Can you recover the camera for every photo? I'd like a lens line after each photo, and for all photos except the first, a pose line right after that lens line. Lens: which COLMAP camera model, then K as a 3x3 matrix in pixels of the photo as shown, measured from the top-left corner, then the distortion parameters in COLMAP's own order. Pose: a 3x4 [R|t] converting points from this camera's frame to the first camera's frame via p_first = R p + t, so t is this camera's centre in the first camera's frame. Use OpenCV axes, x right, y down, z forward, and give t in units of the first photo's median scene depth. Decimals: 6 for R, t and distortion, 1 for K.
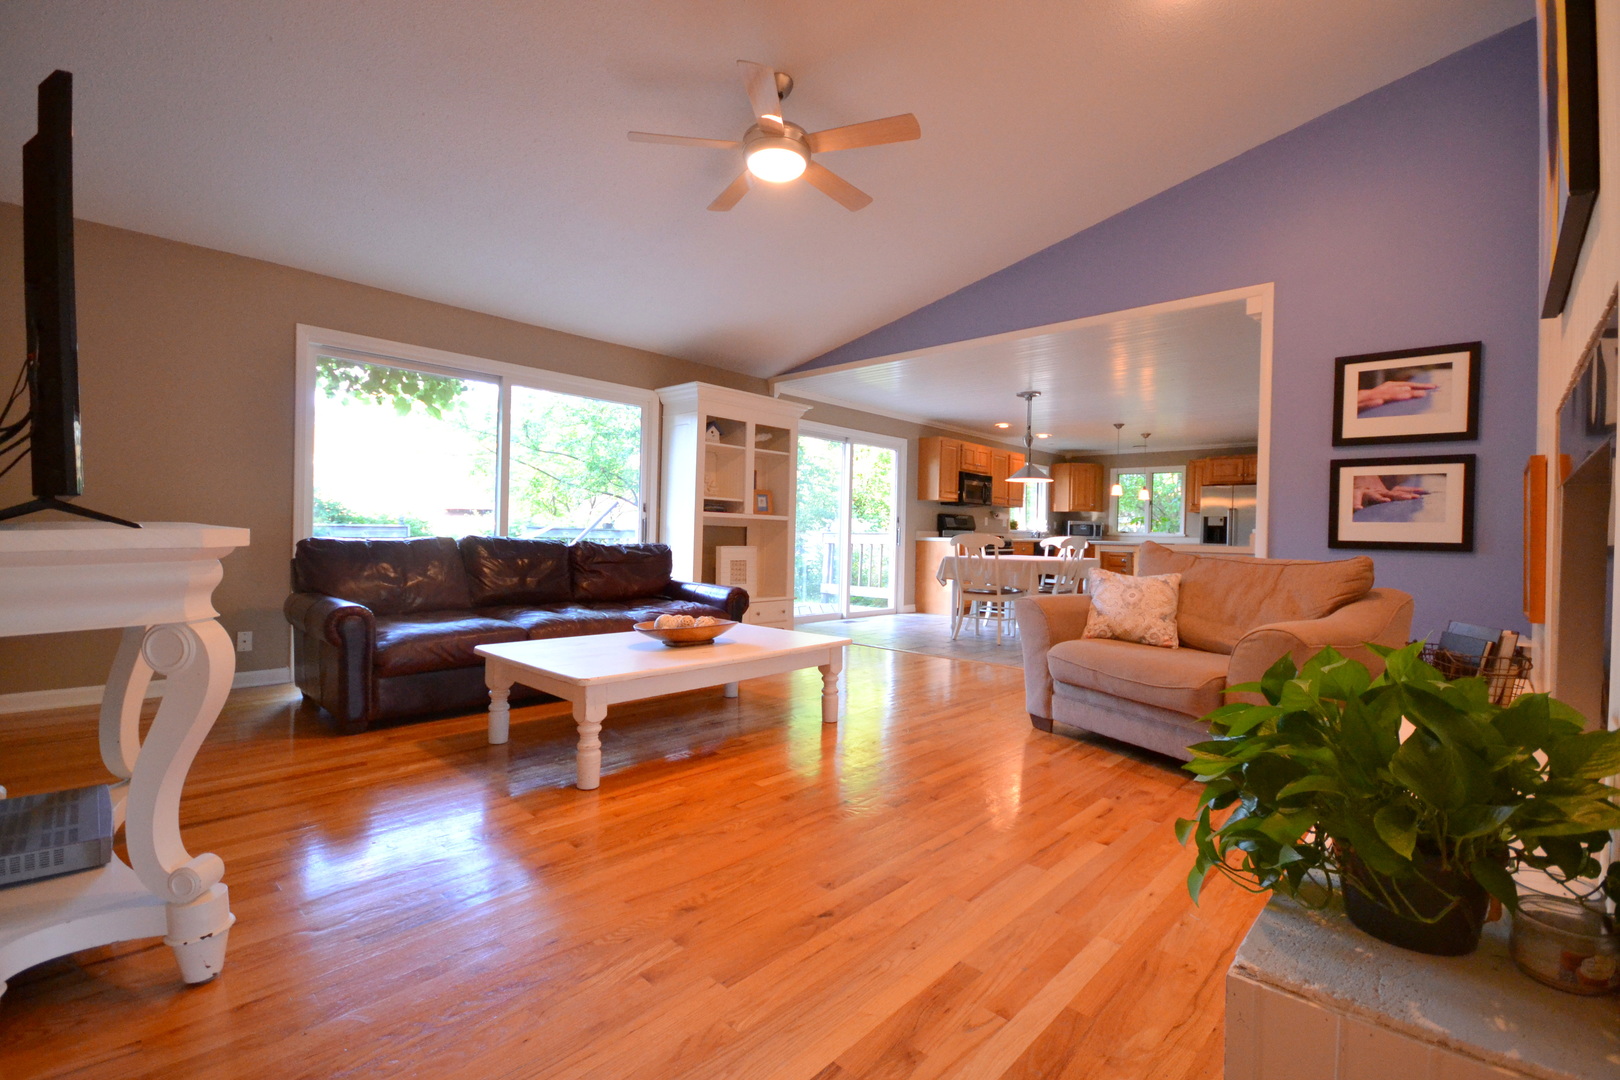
lens RADIAL K [[724.7, 0, 800.8], [0, 724.7, 543.1], [0, 0, 1]] dist [-0.002947, -0.006730]
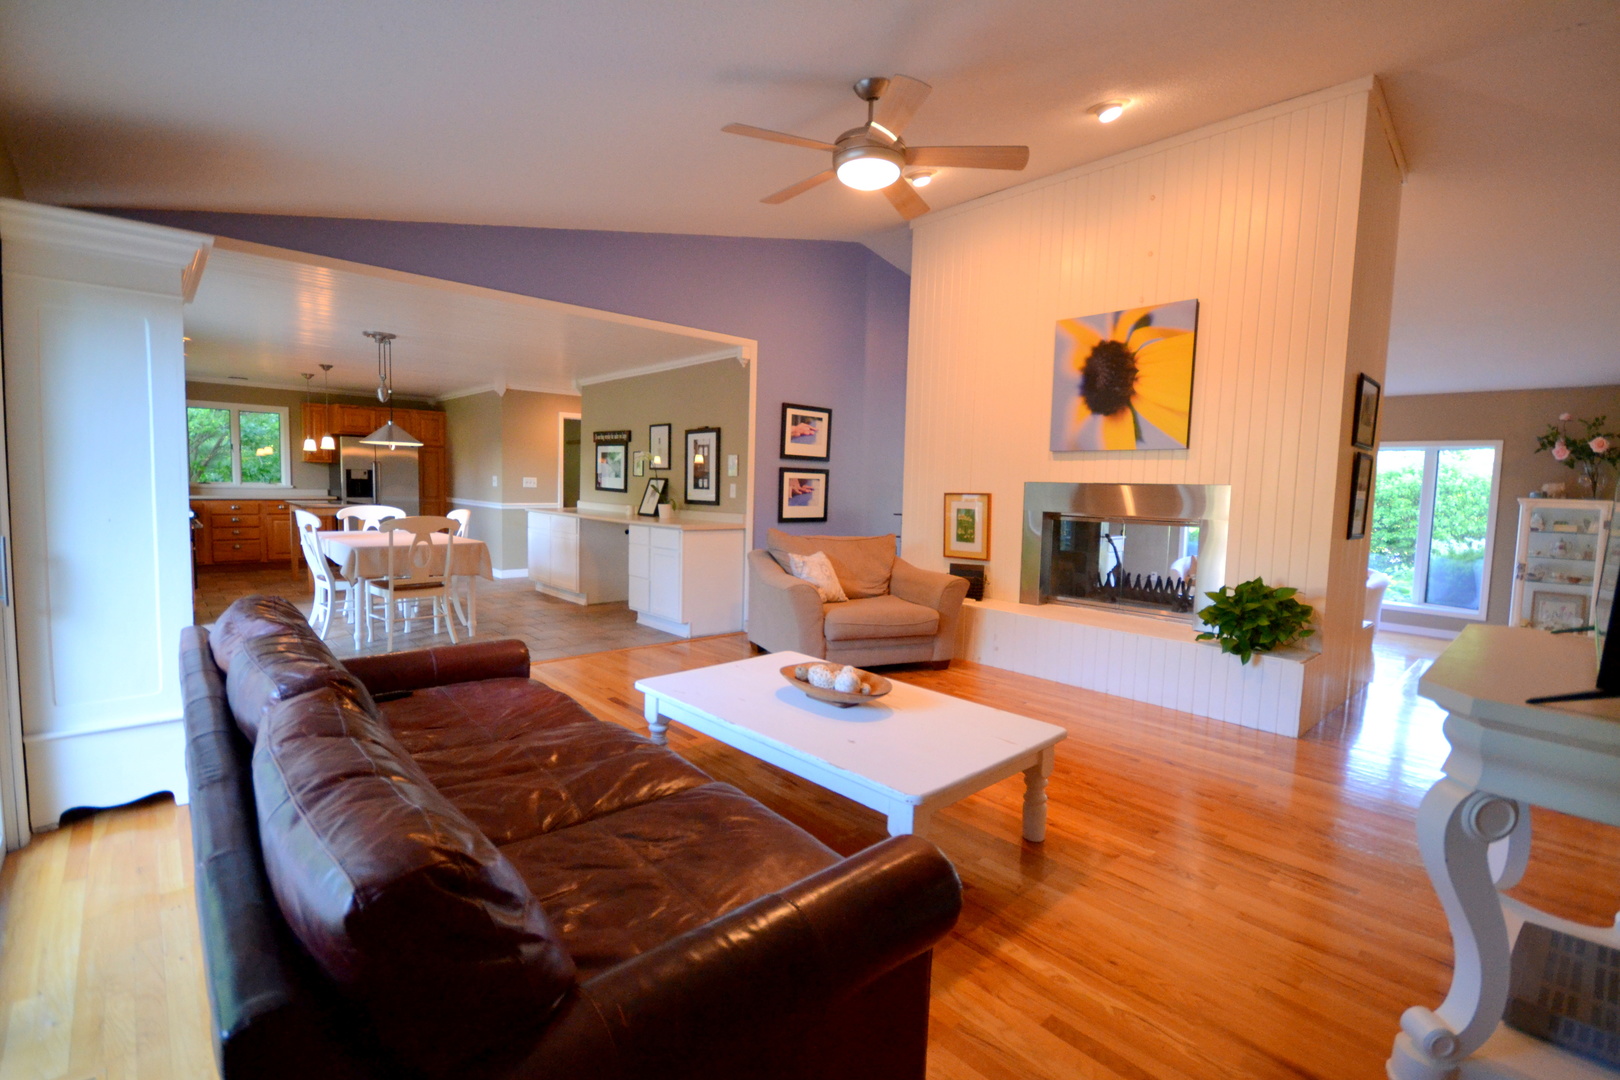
lens RADIAL K [[724.7, 0, 803.1], [0, 724.7, 540.2], [0, 0, 1]] dist [-0.002947, -0.006730]
pose [[0.063726, -0.103081, 0.992629, -0.368574], [-0.012496, 0.994491, 0.104077, -0.052366], [-0.997889, -0.019036, 0.062087, 0.364126]]
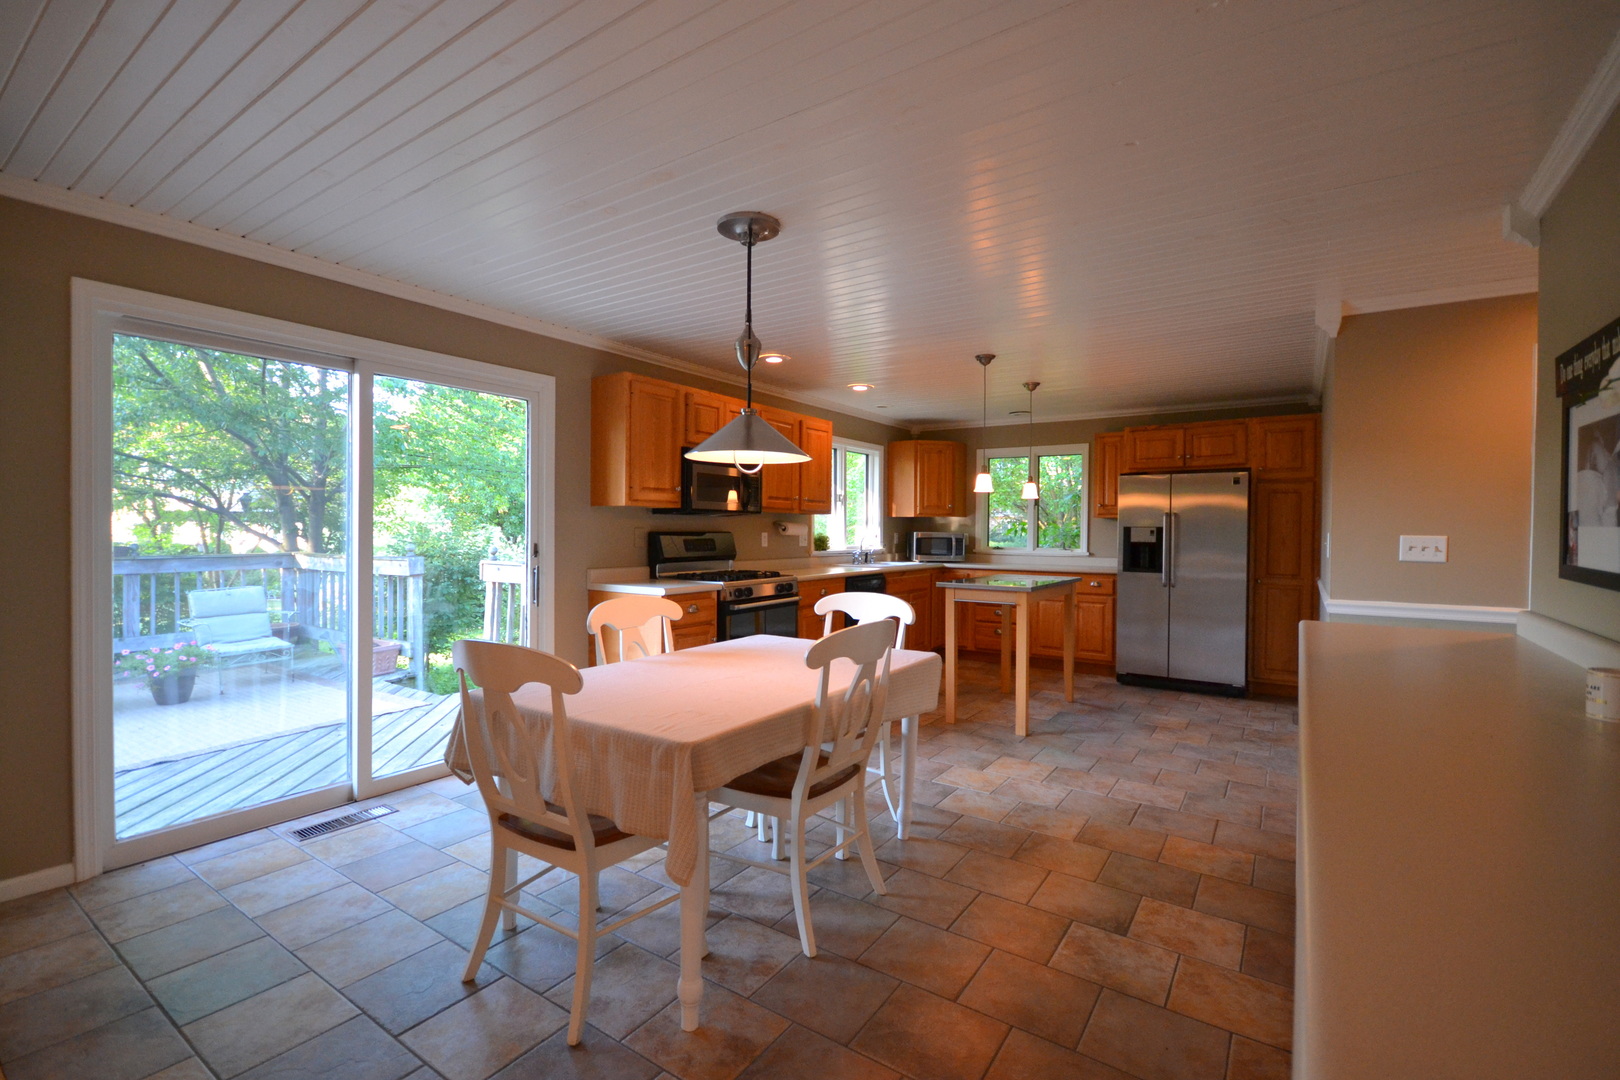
lens RADIAL K [[724.7, 0, 812.2], [0, 724.7, 540.5], [0, 0, 1]] dist [-0.002947, -0.006730]
pose [[0.985455, -0.019037, 0.168870, 0.214873], [0.018109, 0.999811, 0.007036, -0.035886], [-0.168972, -0.003876, 0.985613, 0.481717]]
